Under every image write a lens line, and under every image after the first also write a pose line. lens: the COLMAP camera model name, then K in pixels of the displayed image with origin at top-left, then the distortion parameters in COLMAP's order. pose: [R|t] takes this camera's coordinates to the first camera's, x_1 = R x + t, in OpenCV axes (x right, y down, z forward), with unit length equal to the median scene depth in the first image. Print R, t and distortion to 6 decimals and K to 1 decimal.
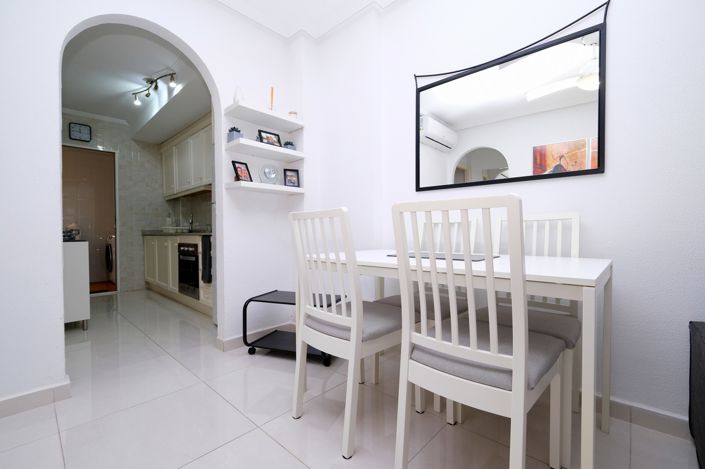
lens RADIAL K [[305.3, 0, 371.0], [0, 305.3, 234.0], [0, 0, 1]] dist [-0.017347, 0.000240]
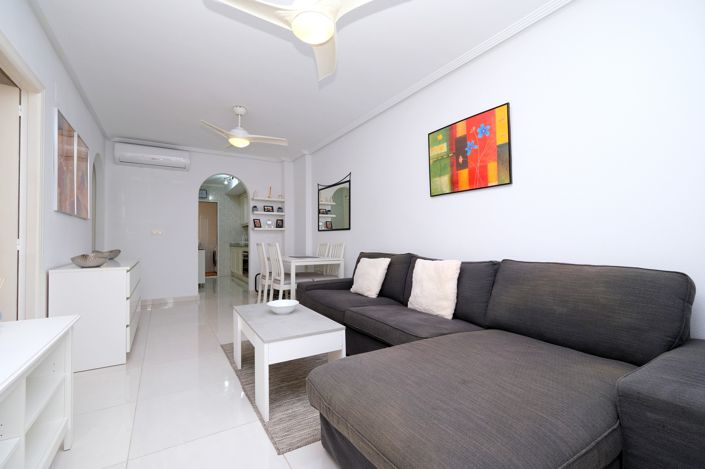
lens RADIAL K [[307.3, 0, 352.5], [0, 307.3, 234.5], [0, 0, 1]] dist [-0.000684, 0.000031]
pose [[0.956332, -0.006605, -0.292206, 0.509974], [0.000108, 0.999753, -0.022246, -0.026297], [0.292281, 0.021243, 0.956097, -0.577209]]
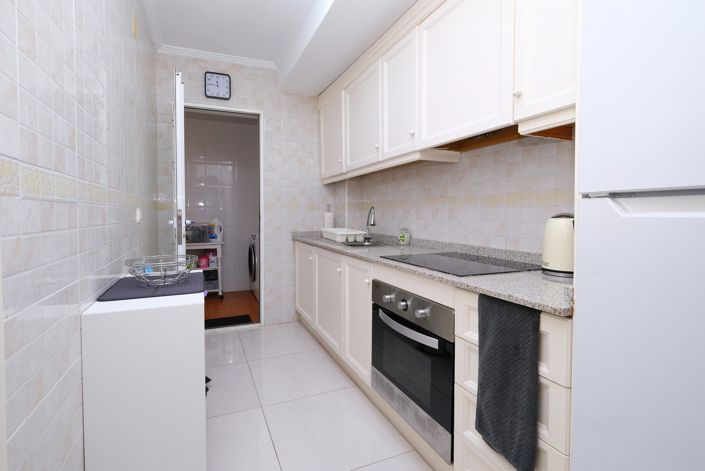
lens RADIAL K [[329.5, 0, 352.1], [0, 329.5, 215.5], [0, 0, 1]] dist [-0.022628, 0.000006]
pose [[0.910652, 0.009857, -0.413057, -0.368479], [-0.010134, 0.999947, 0.001519, -0.052440], [0.413050, 0.002803, 0.910704, 0.431319]]
